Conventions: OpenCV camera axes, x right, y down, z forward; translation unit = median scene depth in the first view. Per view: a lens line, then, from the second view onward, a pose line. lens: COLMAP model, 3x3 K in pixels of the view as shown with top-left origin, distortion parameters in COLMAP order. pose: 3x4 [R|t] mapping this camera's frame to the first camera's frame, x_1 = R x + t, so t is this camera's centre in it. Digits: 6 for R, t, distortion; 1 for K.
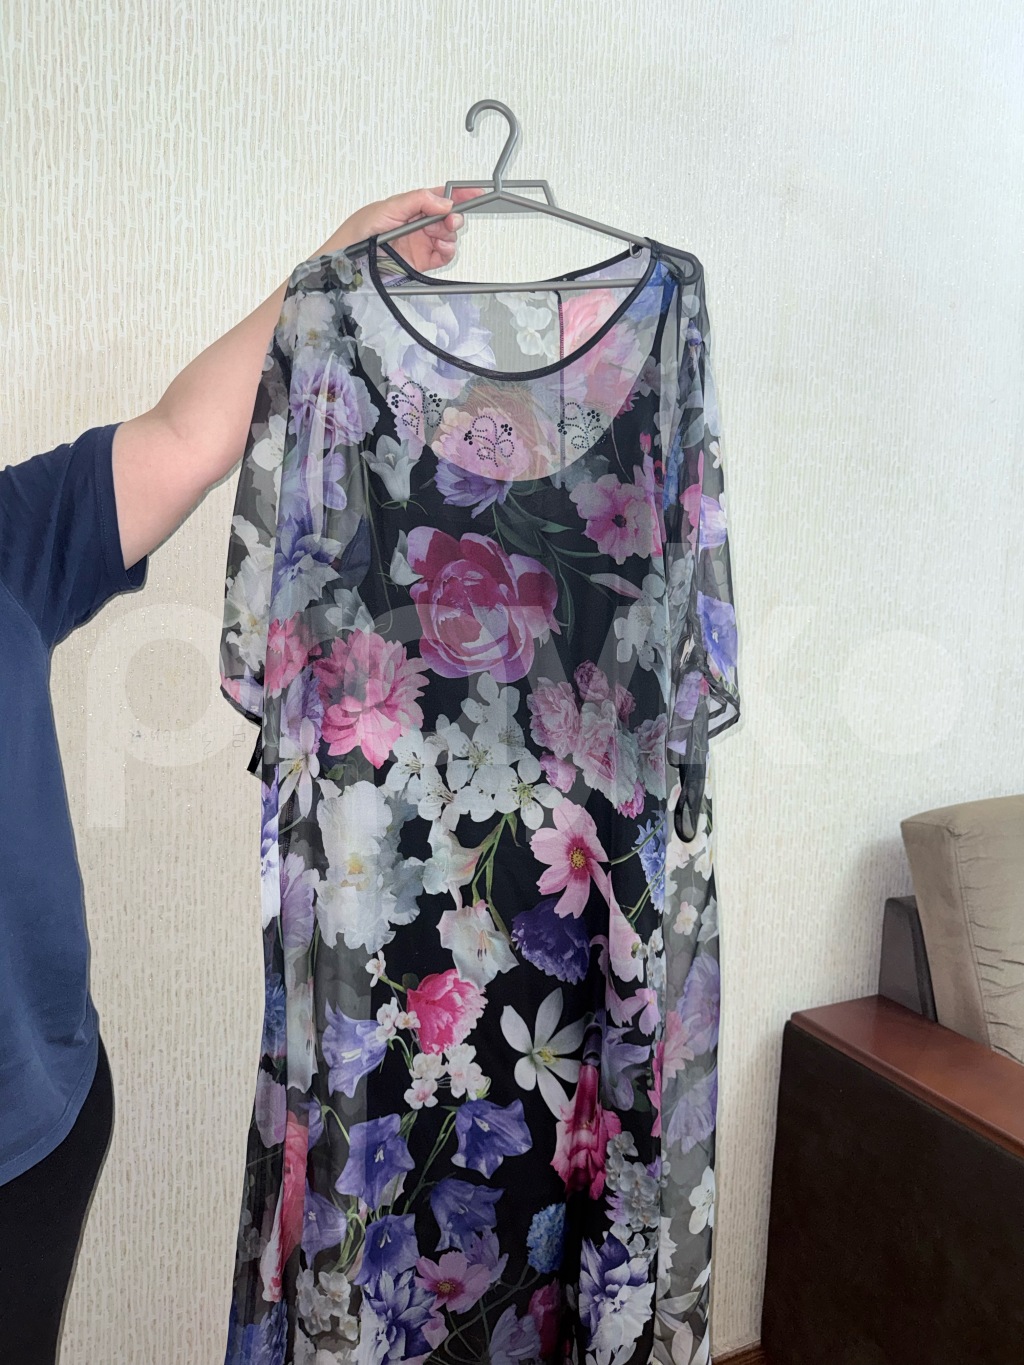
lens RADIAL K [[982.0, 0, 493.8], [0, 982.0, 690.7], [0, 0, 1]] dist [-0.001623, -0.004733]
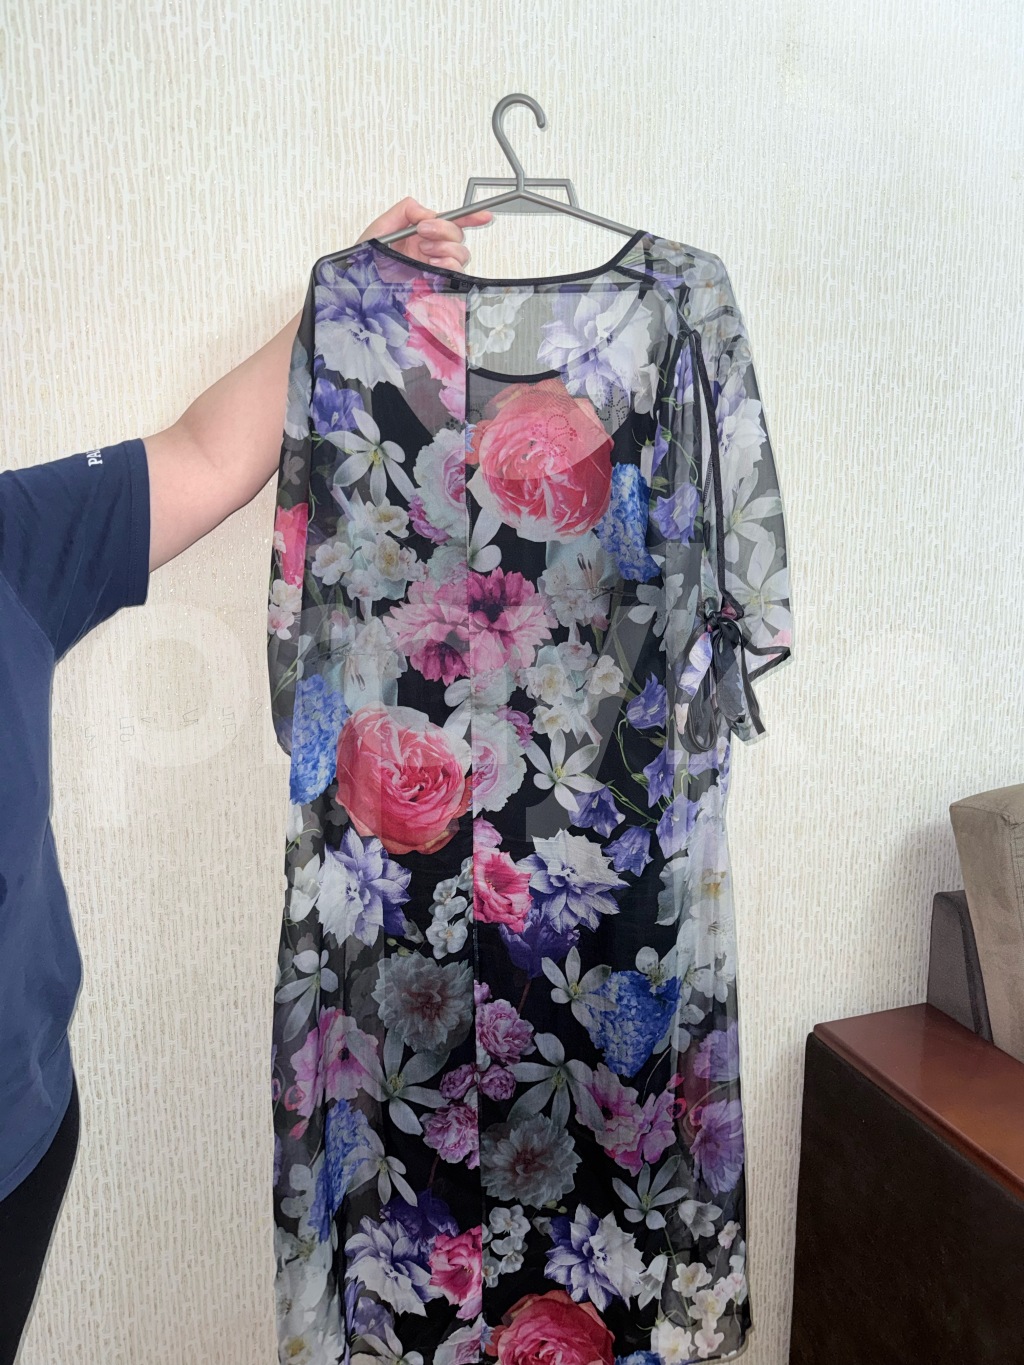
lens RADIAL K [[982.0, 0, 505.3], [0, 982.0, 688.6], [0, 0, 1]] dist [-0.001623, -0.004733]
pose [[0.990989, -0.018781, -0.132623, 0.196377], [0.025813, 0.998339, 0.051506, -0.027178], [0.131435, -0.054465, 0.989827, 0.152812]]
